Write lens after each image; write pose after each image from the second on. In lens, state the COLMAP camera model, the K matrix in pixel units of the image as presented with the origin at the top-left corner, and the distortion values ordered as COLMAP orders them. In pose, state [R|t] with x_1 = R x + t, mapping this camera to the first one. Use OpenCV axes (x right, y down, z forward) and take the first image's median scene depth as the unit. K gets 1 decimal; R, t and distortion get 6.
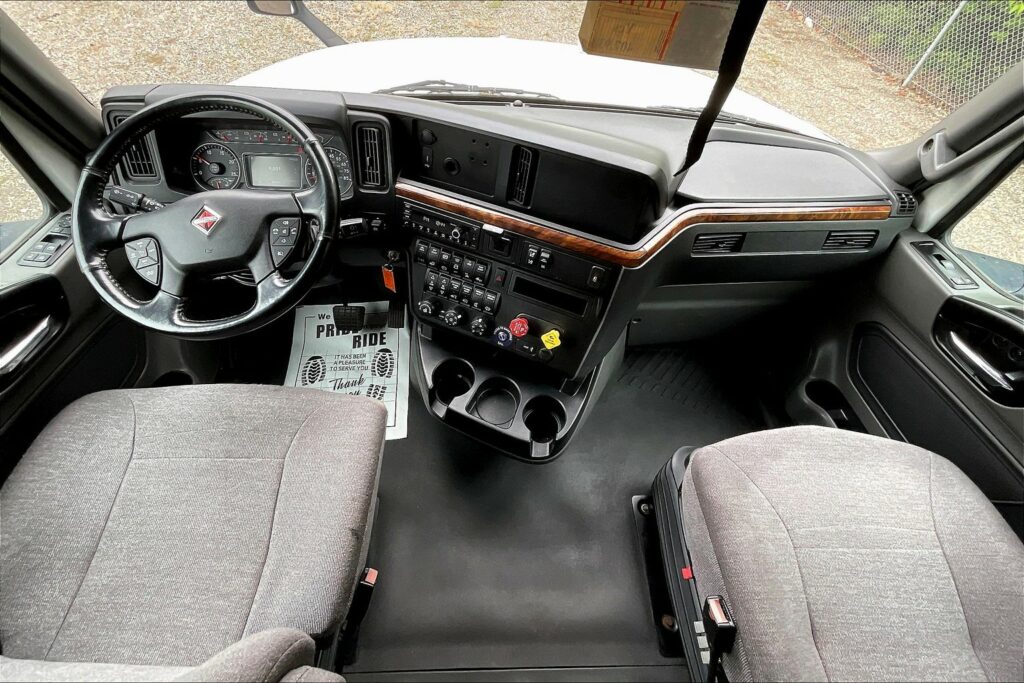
lens RADIAL K [[459.7, 0, 507.5], [0, 459.7, 305.9], [0, 0, 1]] dist [-0.001768, -0.001013]
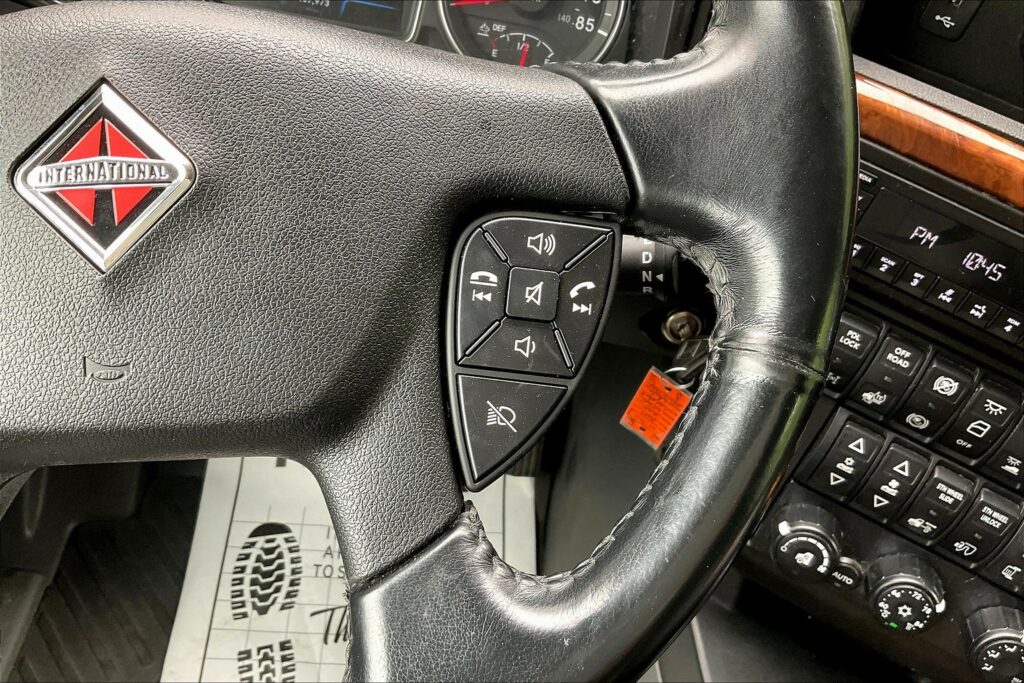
lens RADIAL K [[837.5, 0, 507.9], [0, 837.5, 336.9], [0, 0, 1]] dist [0.090339, -0.163052]
pose [[0.990904, 0.133030, 0.020286, -0.391238], [-0.133940, 0.989556, 0.053274, -0.126296], [-0.012987, -0.055507, 0.998374, 0.529465]]
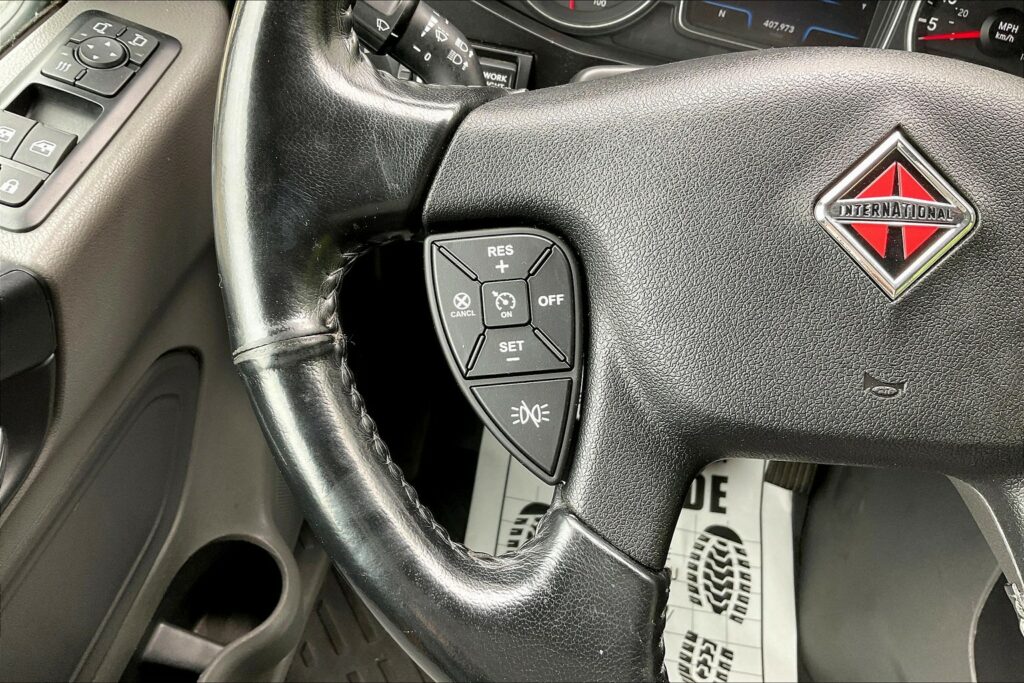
lens RADIAL K [[837.5, 0, 504.5], [0, 837.5, 334.4], [0, 0, 1]] dist [0.090339, -0.163052]
pose [[0.967684, 0.229131, -0.105295, -0.581646], [-0.221024, 0.971708, 0.083259, -0.101939], [0.121393, -0.057296, 0.990950, 0.490138]]
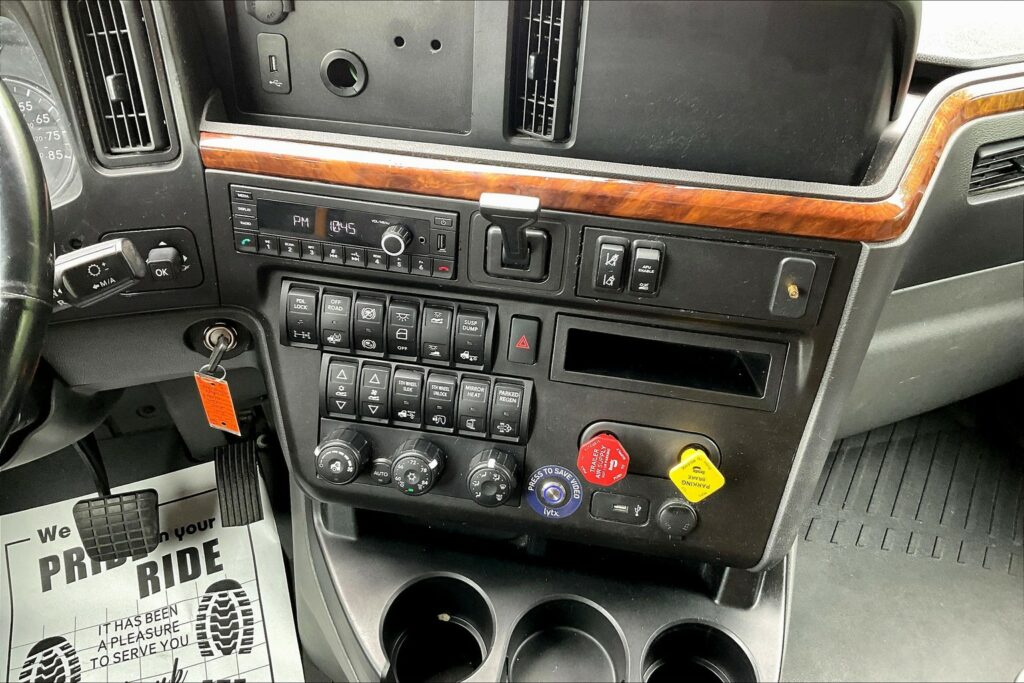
lens RADIAL K [[837.5, 0, 511.3], [0, 837.5, 341.3], [0, 0, 1]] dist [0.090339, -0.163052]
pose [[0.974078, -0.183442, 0.132370, -0.116431], [0.194497, 0.977957, -0.075968, -0.010280], [-0.115516, 0.099744, 0.988285, 0.312388]]
